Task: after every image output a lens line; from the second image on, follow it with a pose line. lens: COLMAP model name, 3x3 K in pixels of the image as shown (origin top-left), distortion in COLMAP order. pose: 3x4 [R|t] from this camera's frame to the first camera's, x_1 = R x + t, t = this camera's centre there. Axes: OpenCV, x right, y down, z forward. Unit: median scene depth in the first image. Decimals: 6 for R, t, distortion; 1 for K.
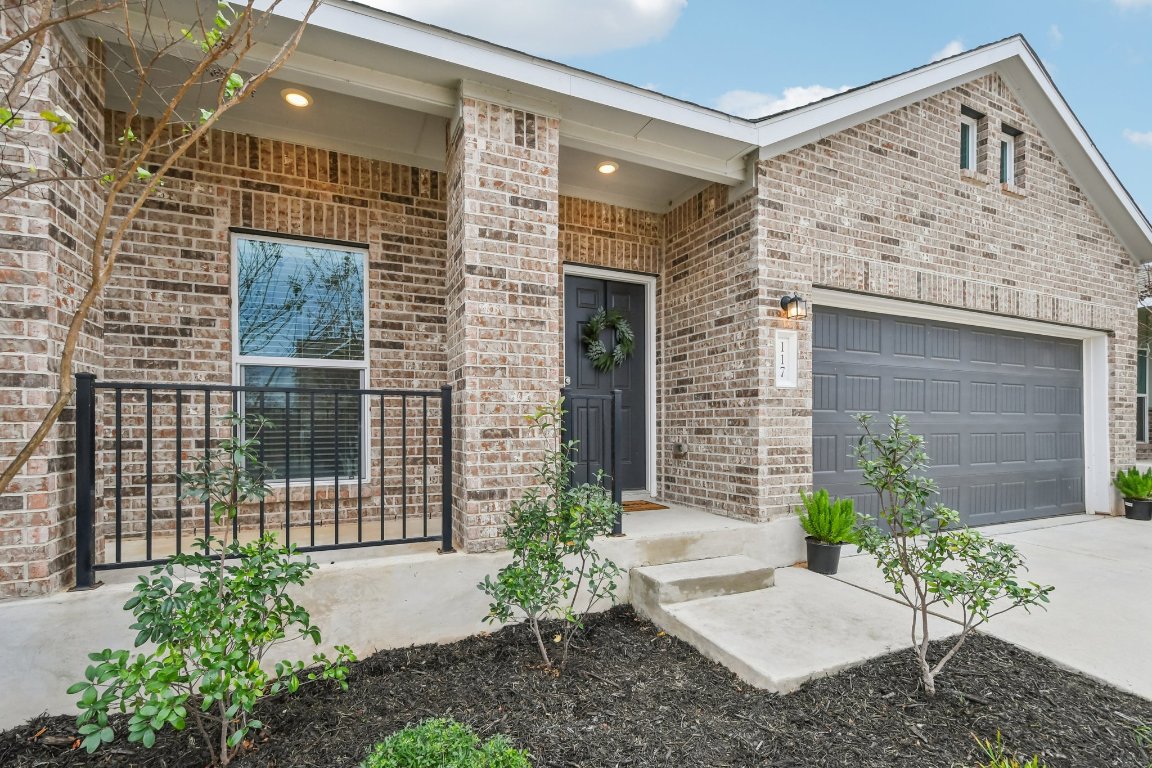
lens RADIAL K [[509.1, 0, 569.4], [0, 509.1, 411.0], [0, 0, 1]] dist [-0.001920, -0.000899]
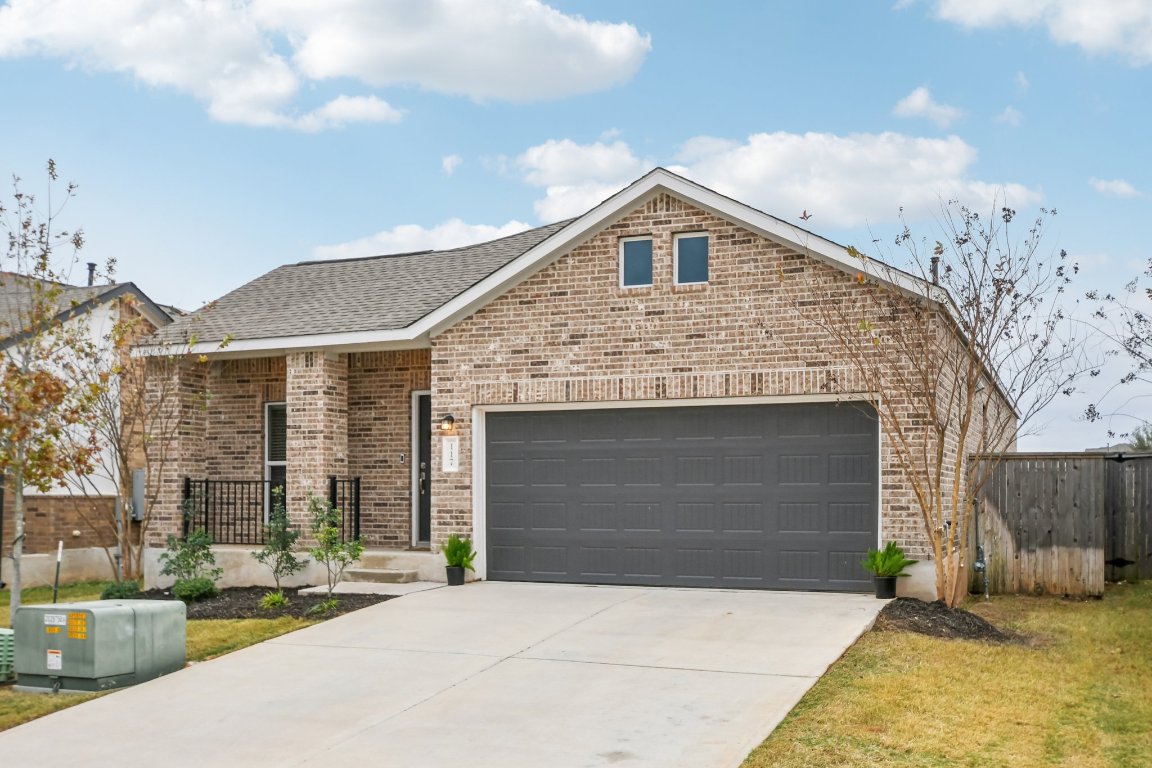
lens RADIAL K [[1218.2, 0, 576.0], [0, 1218.2, 384.0], [0, 0, 1]] dist [0.081358, -0.007489]
pose [[0.676533, -0.064716, -0.733563, 3.618575], [0.015594, 0.997167, -0.073590, -0.033713], [0.736247, 0.038347, 0.675625, -1.361081]]
